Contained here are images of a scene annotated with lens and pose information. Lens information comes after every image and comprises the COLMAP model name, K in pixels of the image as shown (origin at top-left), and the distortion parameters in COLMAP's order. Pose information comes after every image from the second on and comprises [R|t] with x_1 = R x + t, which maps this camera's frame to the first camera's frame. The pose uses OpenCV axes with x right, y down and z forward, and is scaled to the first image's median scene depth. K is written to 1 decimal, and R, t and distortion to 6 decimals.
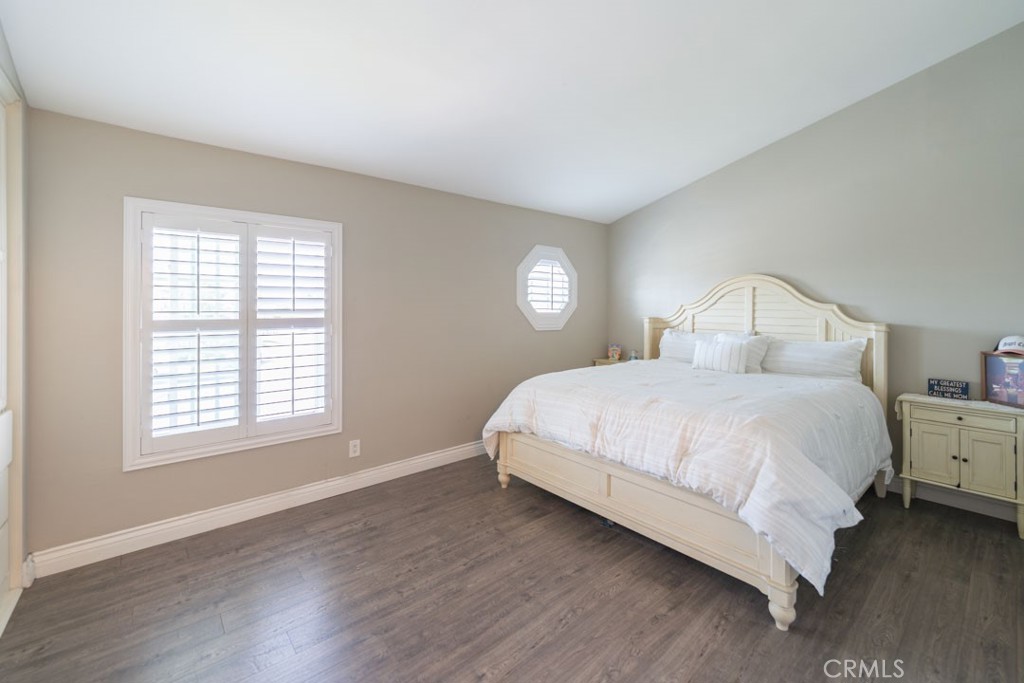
lens RADIAL K [[423.1, 0, 498.2], [0, 423.1, 308.1], [0, 0, 1]] dist [-0.004626, 0.001759]
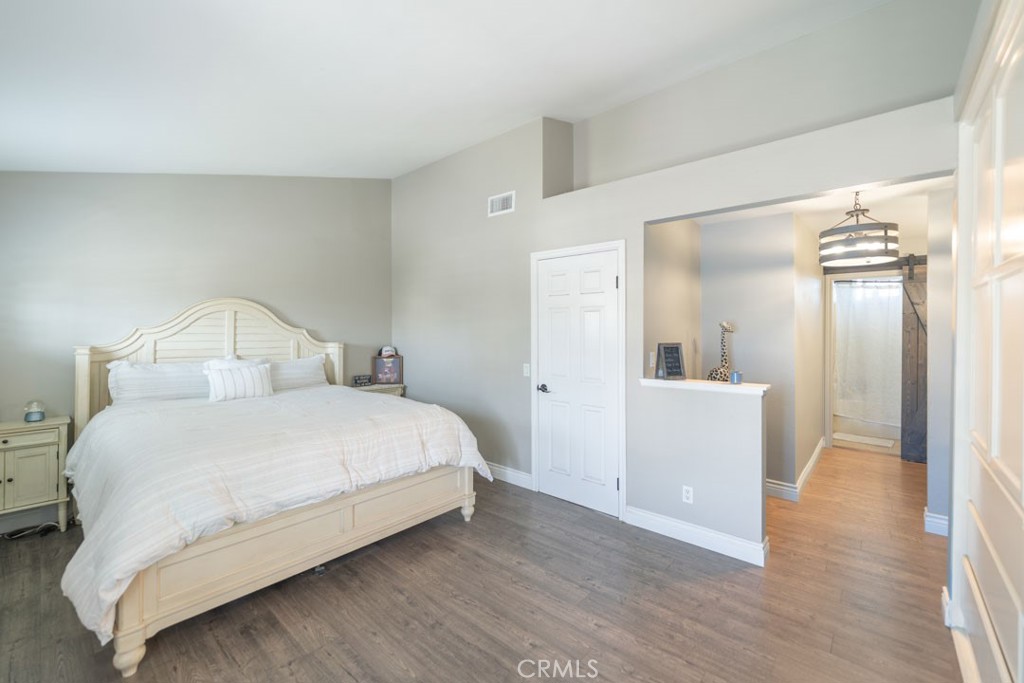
lens RADIAL K [[423.1, 0, 519.0], [0, 423.1, 327.2], [0, 0, 1]] dist [-0.004626, 0.001759]
pose [[-0.169478, -0.000112, 0.985534, -0.719075], [-0.006063, 0.999981, -0.000930, -0.021467], [-0.985515, -0.006133, -0.169476, 0.734235]]
